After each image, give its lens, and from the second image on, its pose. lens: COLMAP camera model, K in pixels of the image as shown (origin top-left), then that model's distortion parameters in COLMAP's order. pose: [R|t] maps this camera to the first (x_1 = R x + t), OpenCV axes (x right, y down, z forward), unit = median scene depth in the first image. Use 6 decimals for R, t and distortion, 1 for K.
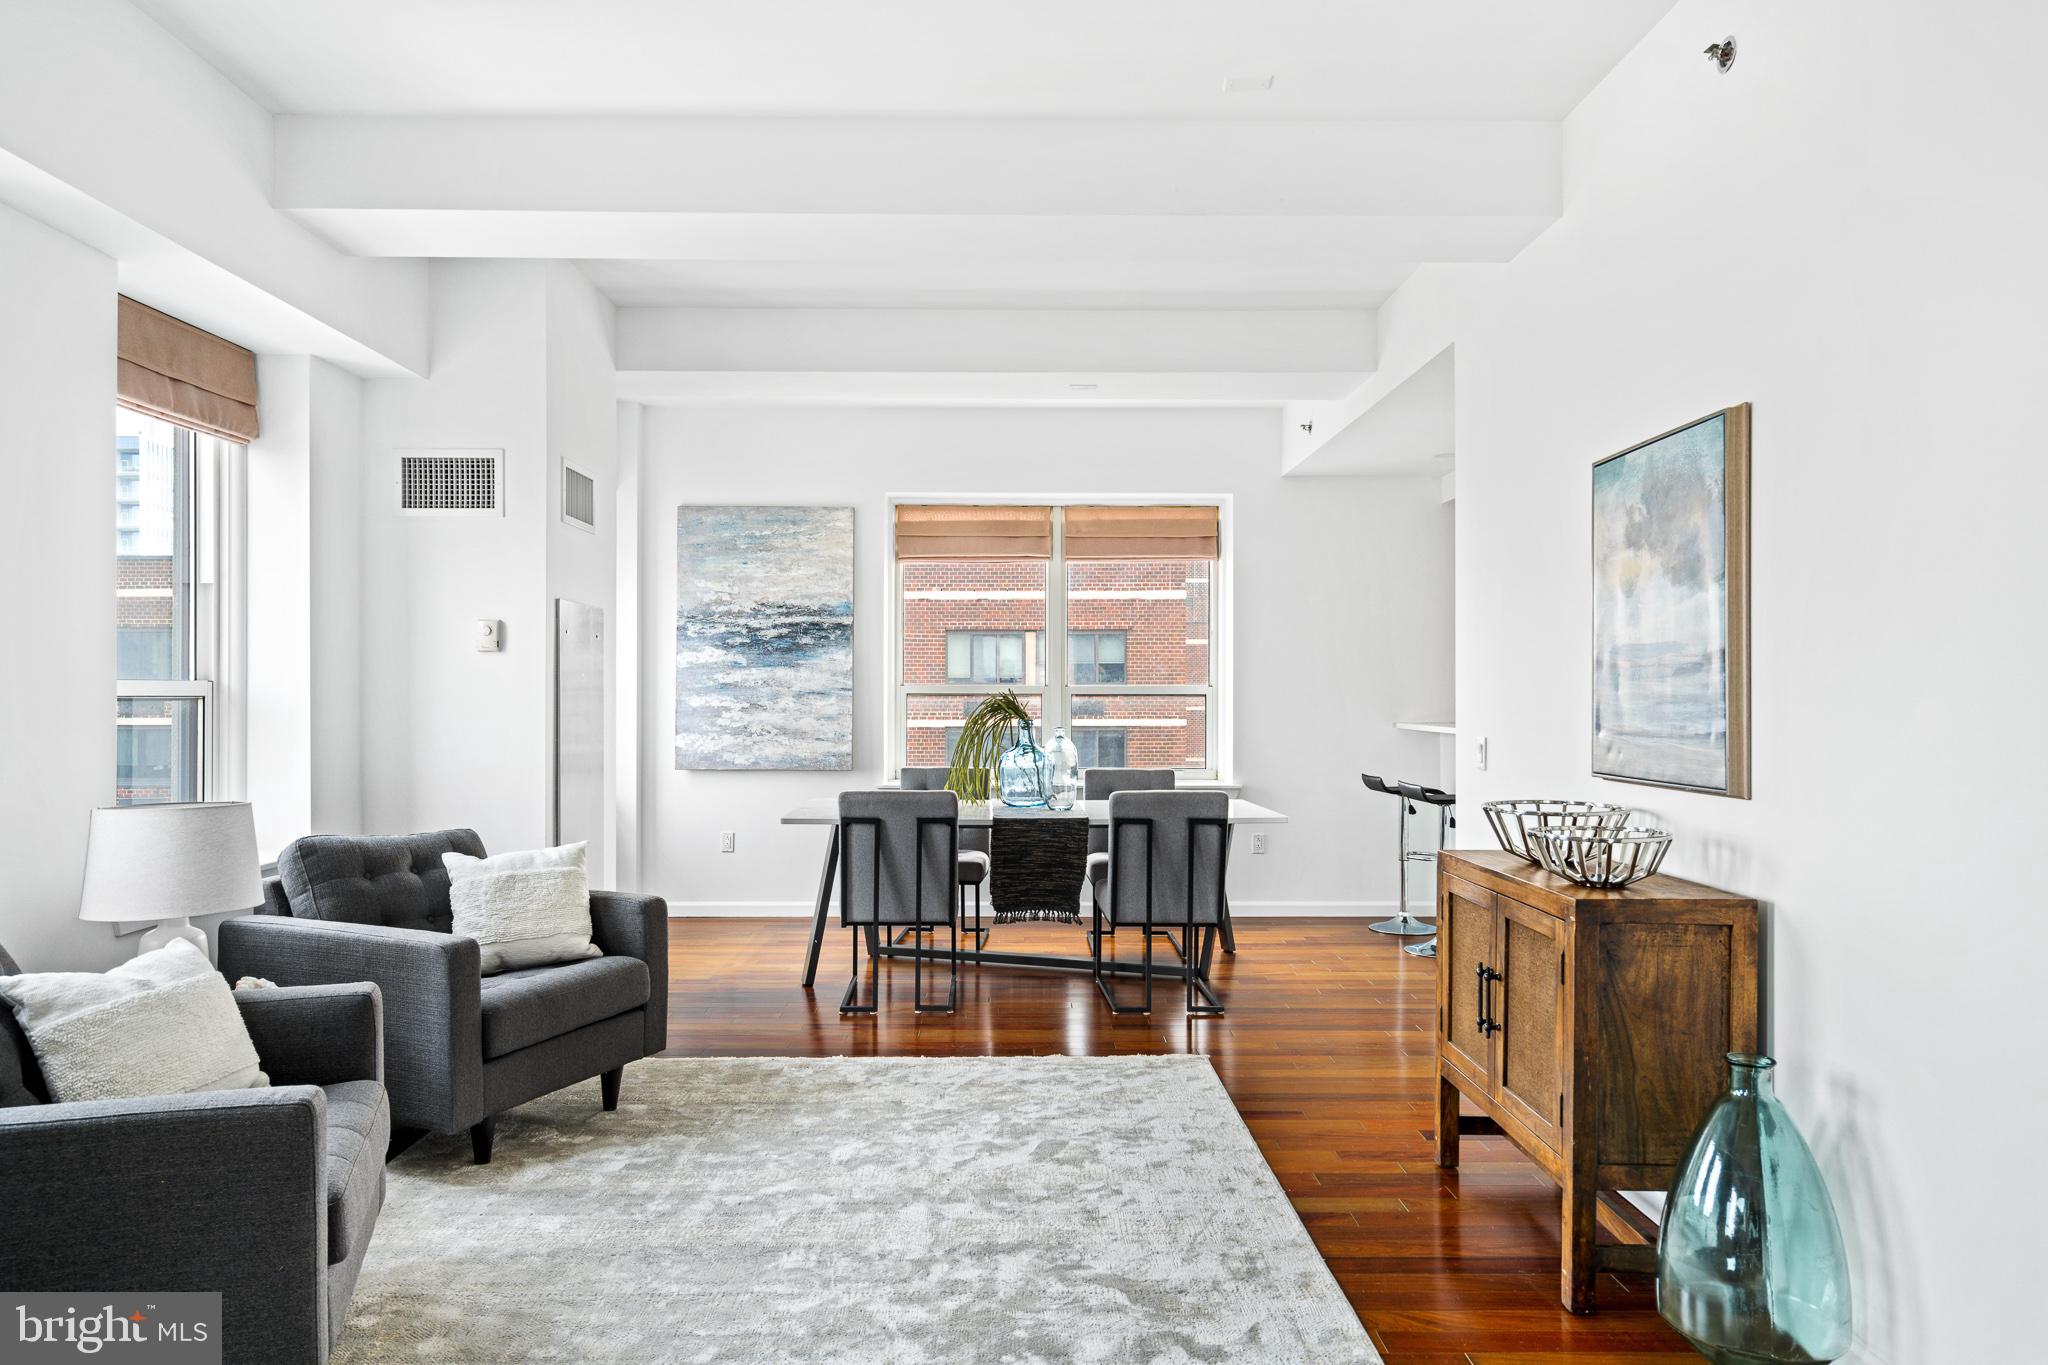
lens RADIAL K [[1331.6, 0, 1023.8], [0, 1331.6, 697.9], [0, 0, 1]] dist [0.006072, 0.000494]
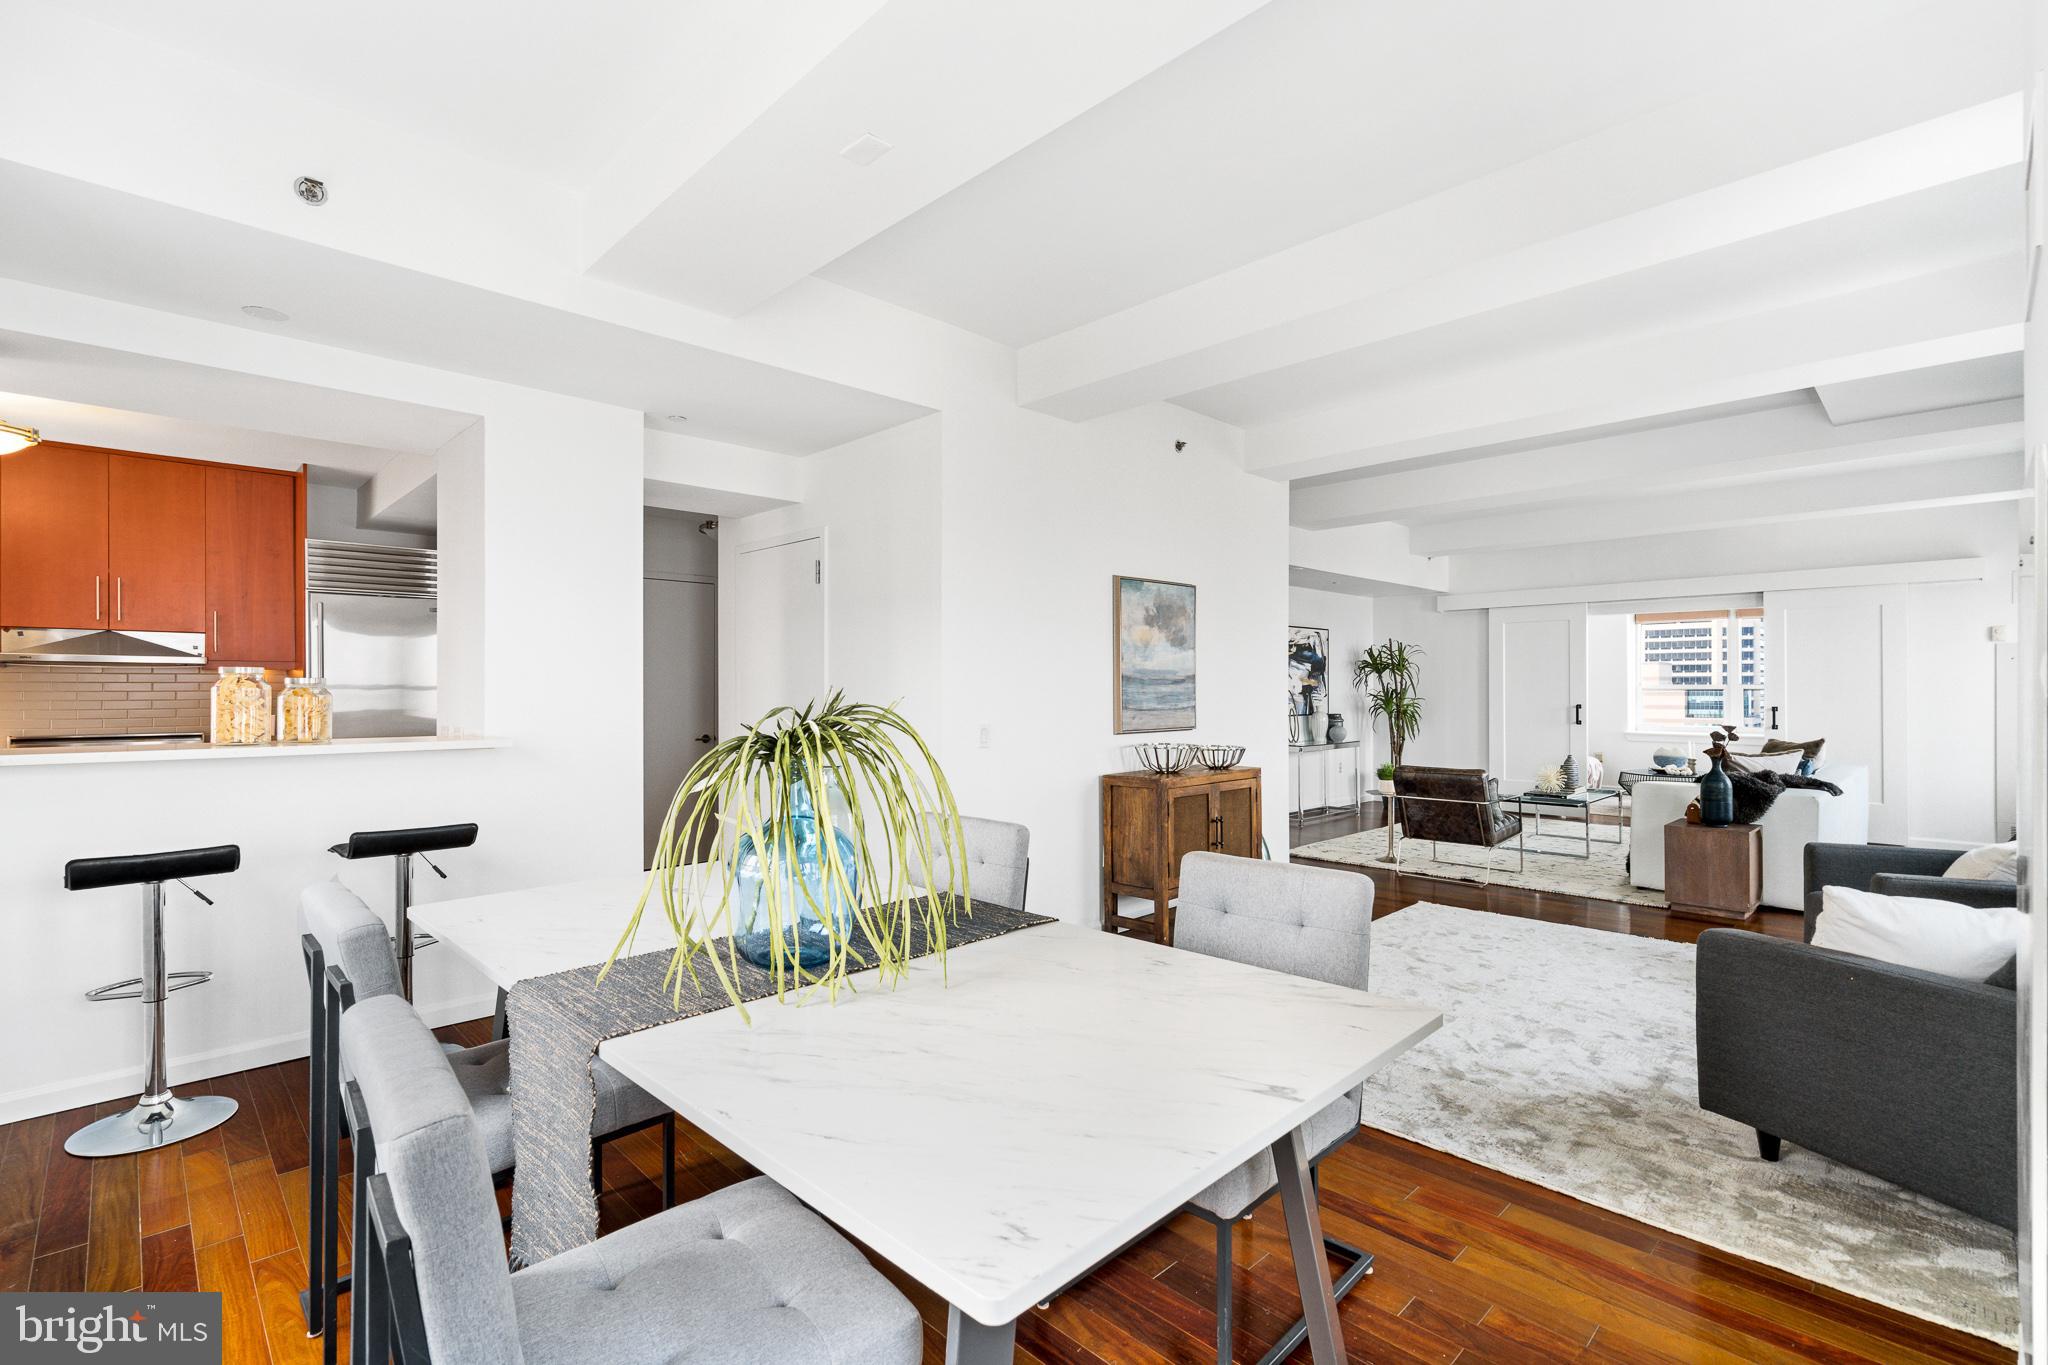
lens RADIAL K [[940.2, 0, 1042.6], [0, 940.2, 682.8], [0, 0, 1]] dist [0.019552, -0.000076]
pose [[-0.708337, 0.003728, 0.705865, -0.229137], [0.001747, 0.999992, -0.003528, -0.005171], [-0.705872, -0.001266, -0.708338, 0.971881]]
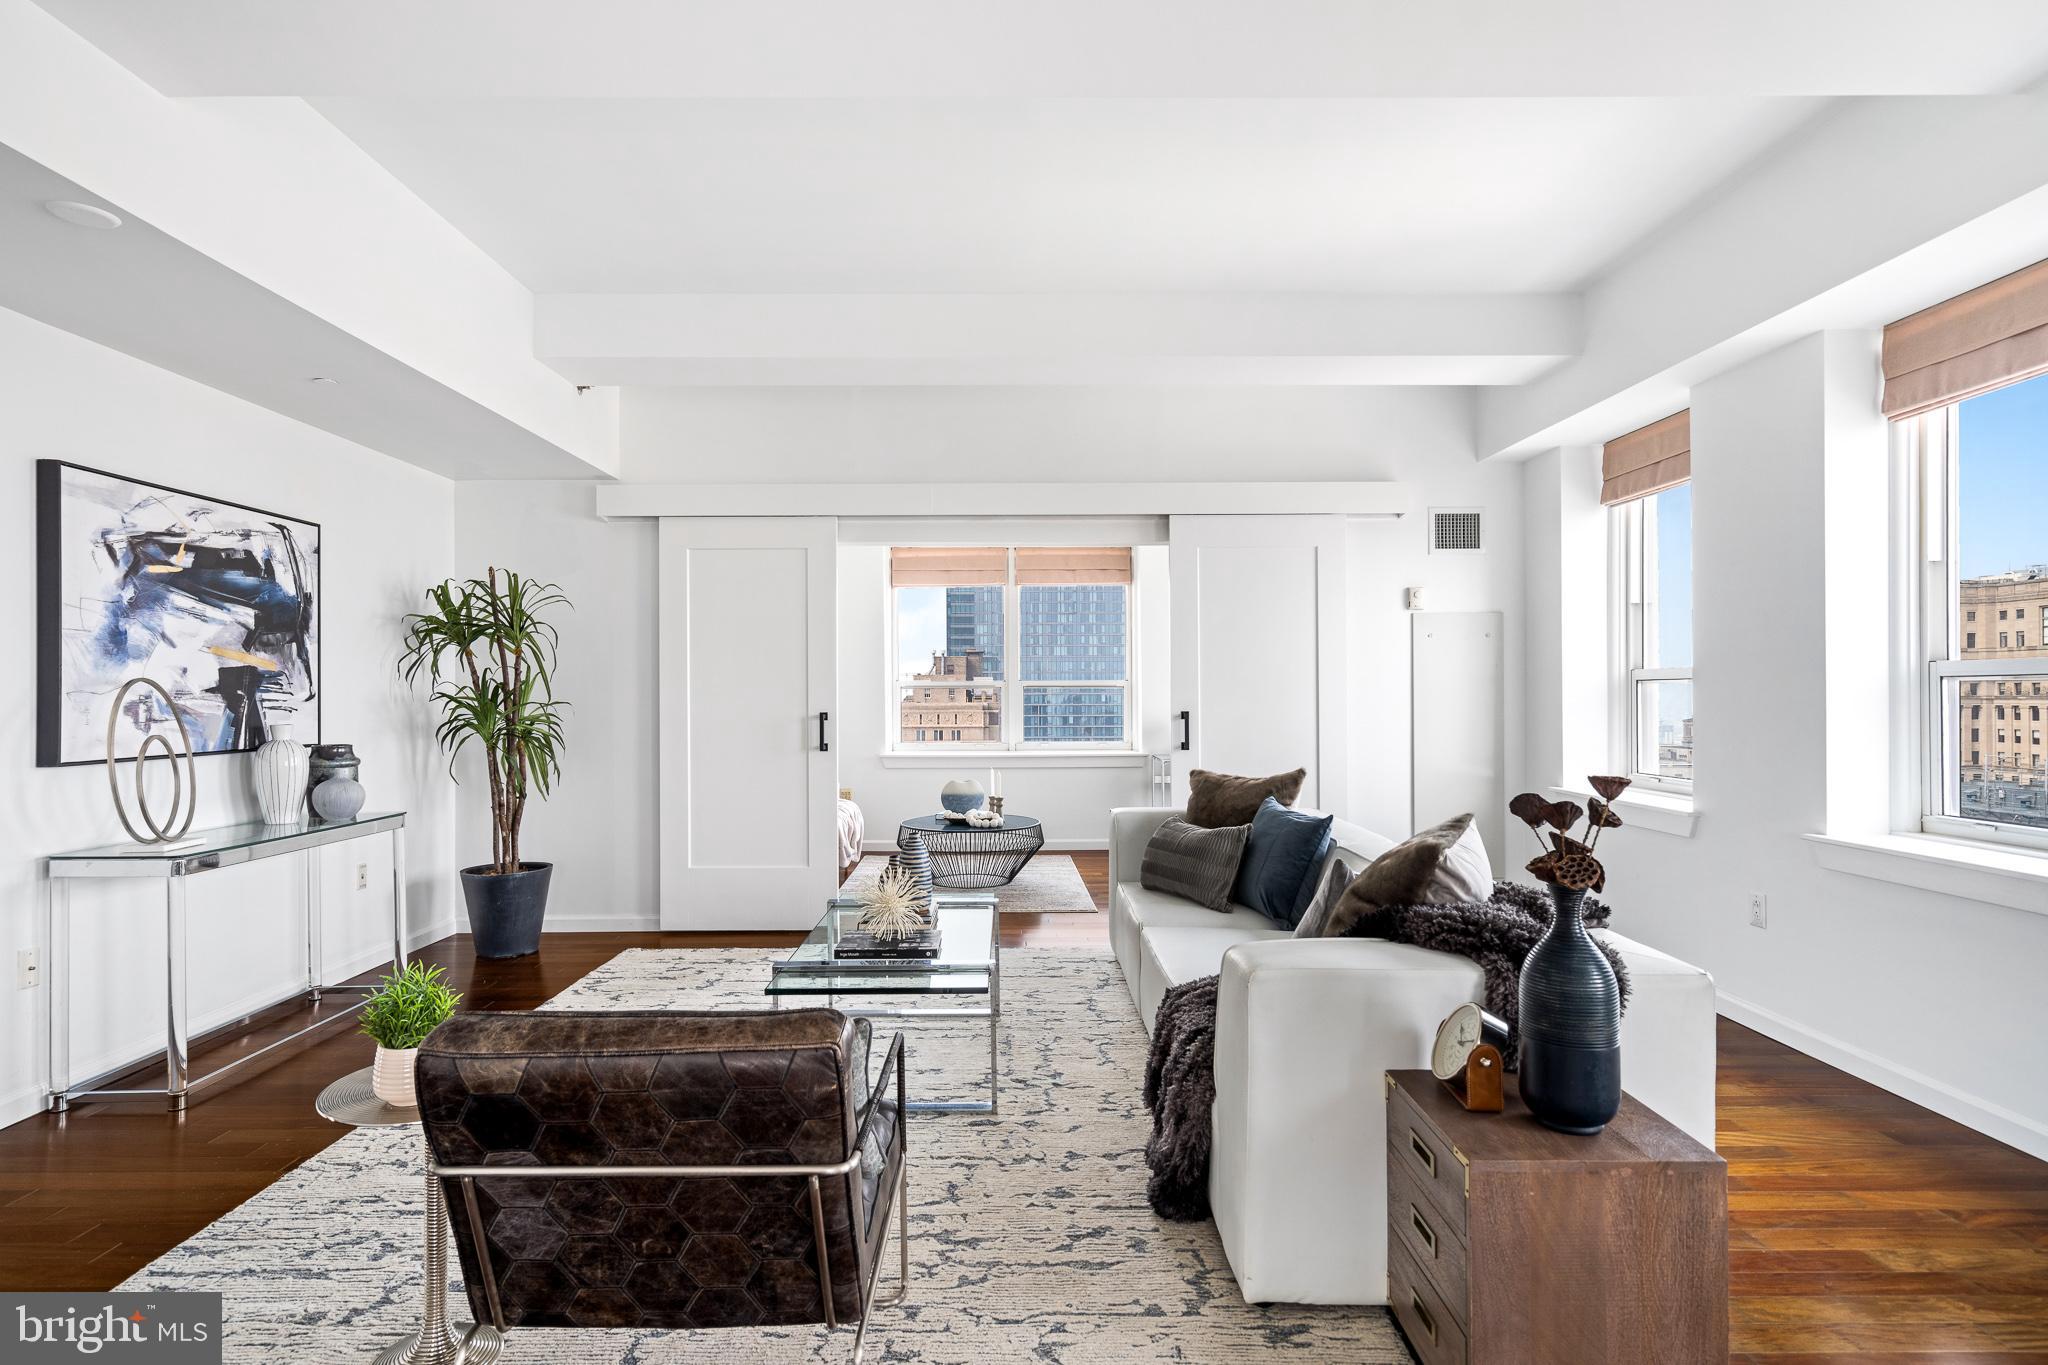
lens RADIAL K [[1071.3, 0, 1020.3], [0, 1071.3, 692.8], [0, 0, 1]] dist [-0.000630, 0.000955]
pose [[-0.999998, 0.001751, -0.000161, 0.042086], [0.001751, 0.999998, 0.000377, 0.006770], [0.000162, 0.000377, -1.000000, 0.330568]]
